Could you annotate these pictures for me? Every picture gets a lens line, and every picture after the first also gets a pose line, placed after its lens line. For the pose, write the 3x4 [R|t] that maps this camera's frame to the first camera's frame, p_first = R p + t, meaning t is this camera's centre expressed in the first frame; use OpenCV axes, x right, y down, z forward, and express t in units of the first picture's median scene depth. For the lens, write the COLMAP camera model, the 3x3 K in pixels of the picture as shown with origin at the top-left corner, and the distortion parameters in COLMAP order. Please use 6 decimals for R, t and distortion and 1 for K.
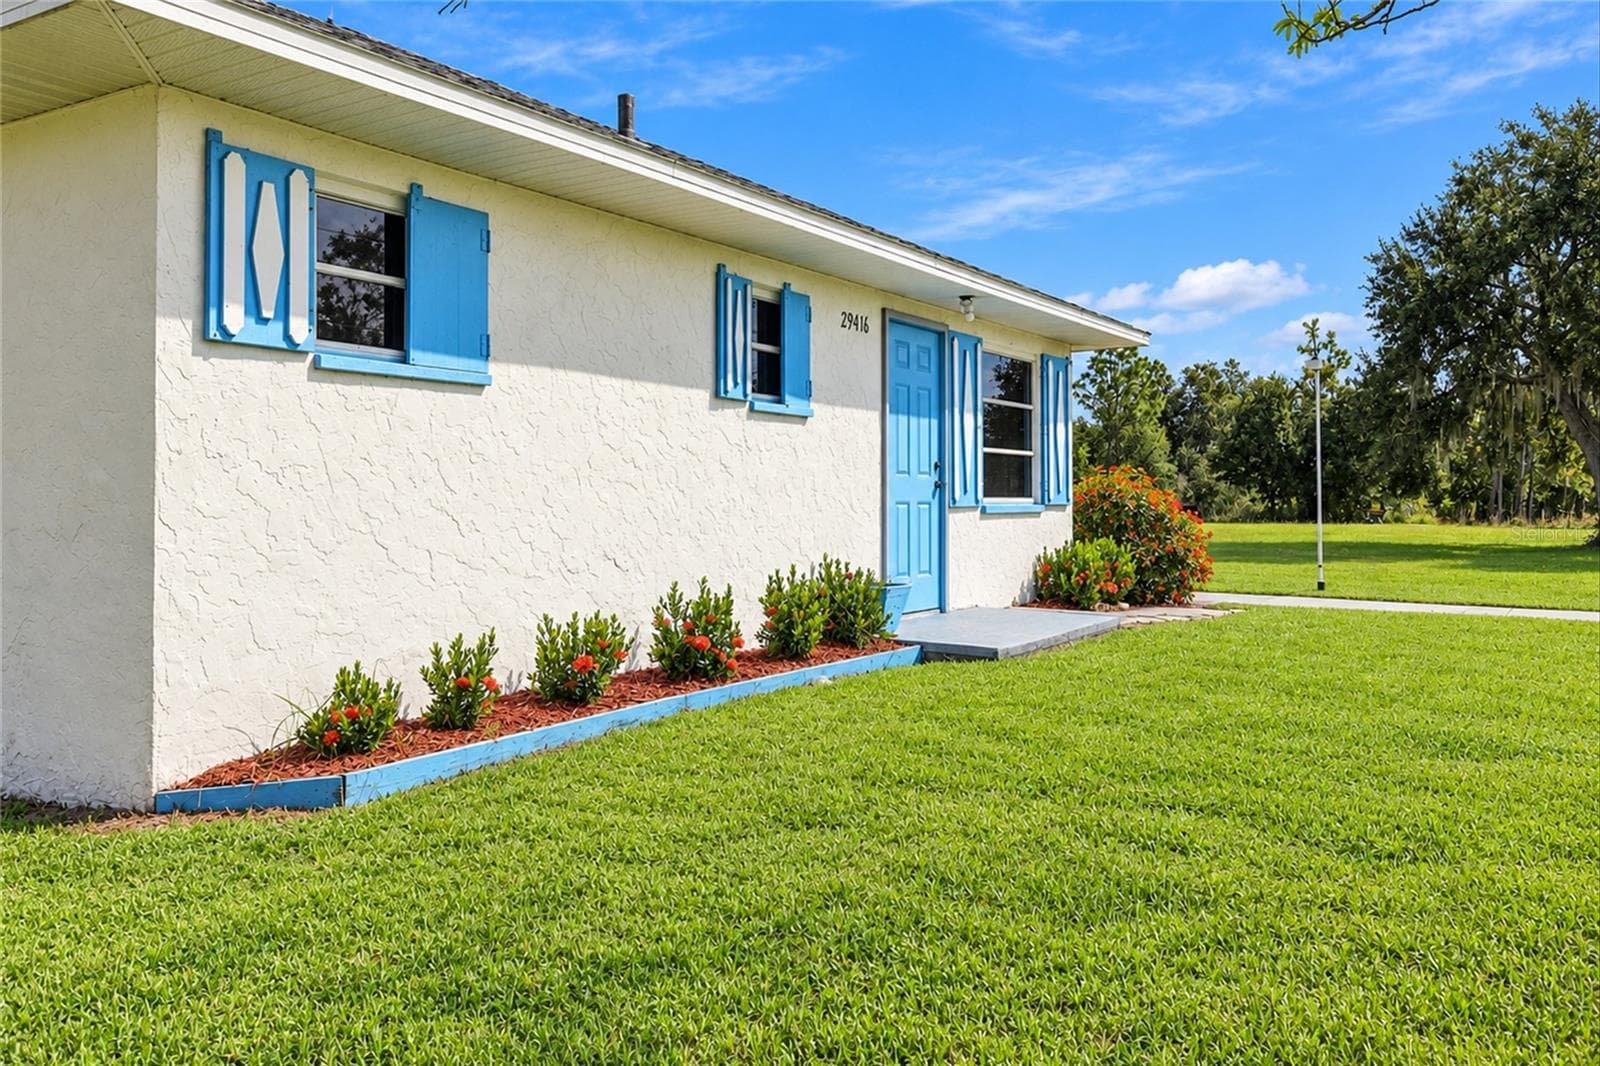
lens RADIAL K [[1172.0, 0, 802.7], [0, 1172.0, 493.4], [0, 0, 1]] dist [-0.000473, -0.000834]
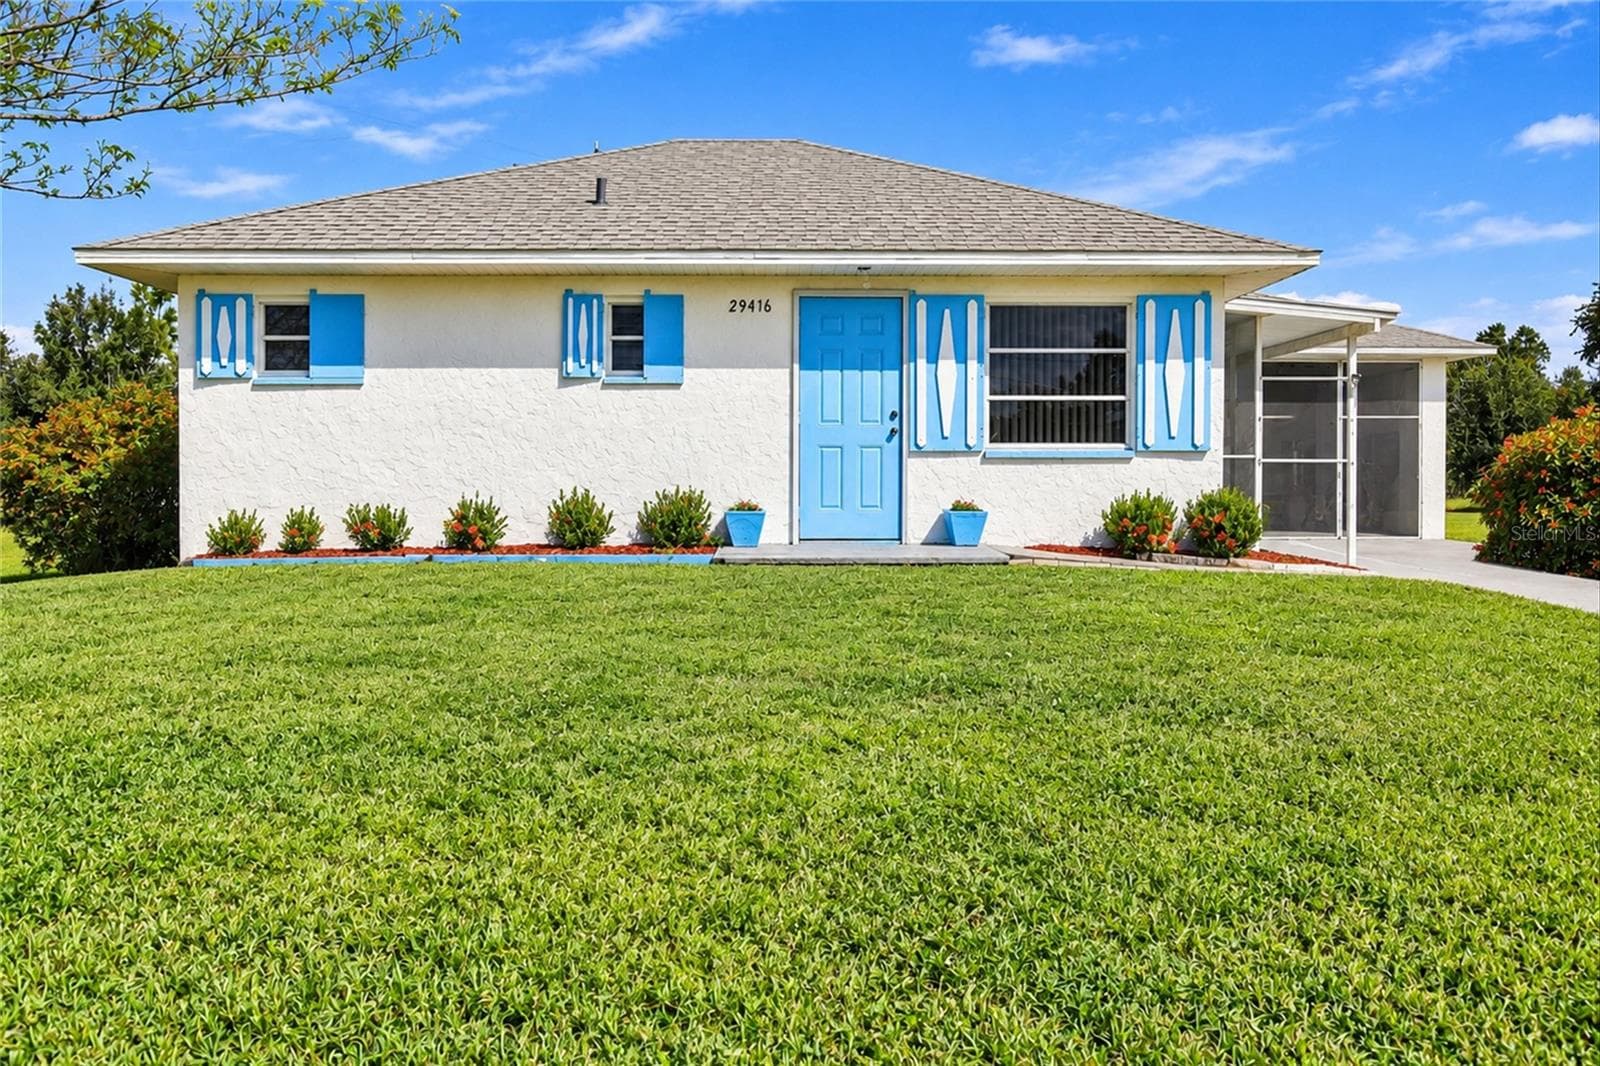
lens RADIAL K [[1172.0, 0, 802.7], [0, 1172.0, 493.4], [0, 0, 1]] dist [-0.000473, -0.000834]
pose [[0.586271, -0.017943, -0.809916, 1.114373], [0.004488, 0.999811, -0.018901, 0.083535], [0.810103, 0.007446, 0.586241, 0.298271]]
